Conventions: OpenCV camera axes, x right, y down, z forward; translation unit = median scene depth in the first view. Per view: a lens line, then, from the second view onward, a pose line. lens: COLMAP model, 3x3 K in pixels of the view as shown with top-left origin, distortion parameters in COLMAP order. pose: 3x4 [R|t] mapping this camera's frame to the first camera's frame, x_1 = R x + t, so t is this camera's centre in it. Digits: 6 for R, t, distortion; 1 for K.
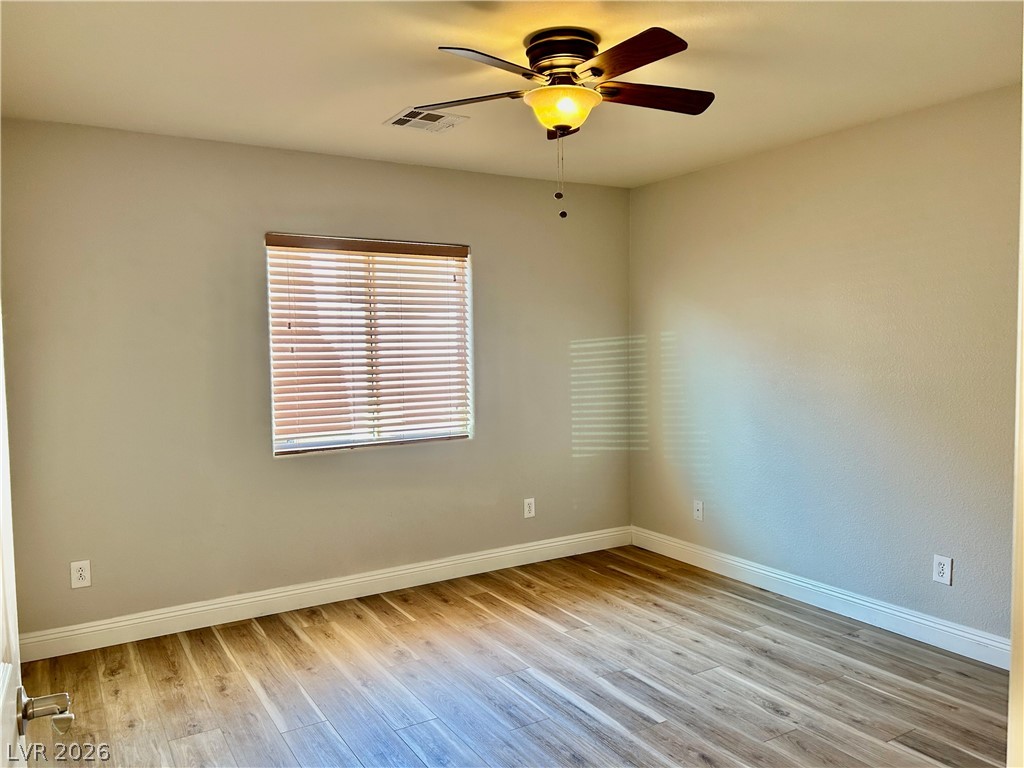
lens RADIAL K [[773.7, 0, 512.0], [0, 773.7, 384.0], [0, 0, 1]] dist [0.029467, -0.009990]
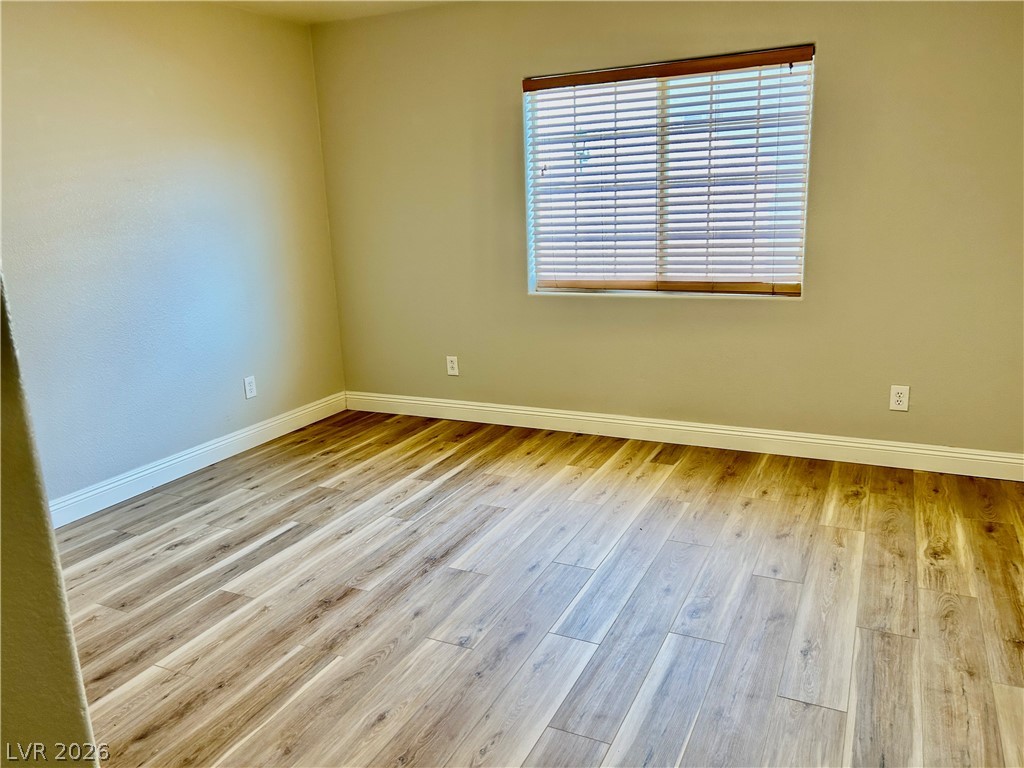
lens RADIAL K [[755.7, 0, 512.0], [0, 755.7, 384.0], [0, 0, 1]] dist [0.023022, -0.003416]
pose [[0.516113, 0.195089, -0.834007, 0.604039], [-0.009089, 0.974908, 0.222423, -0.019638], [0.856472, -0.107215, 0.504936, 0.415234]]
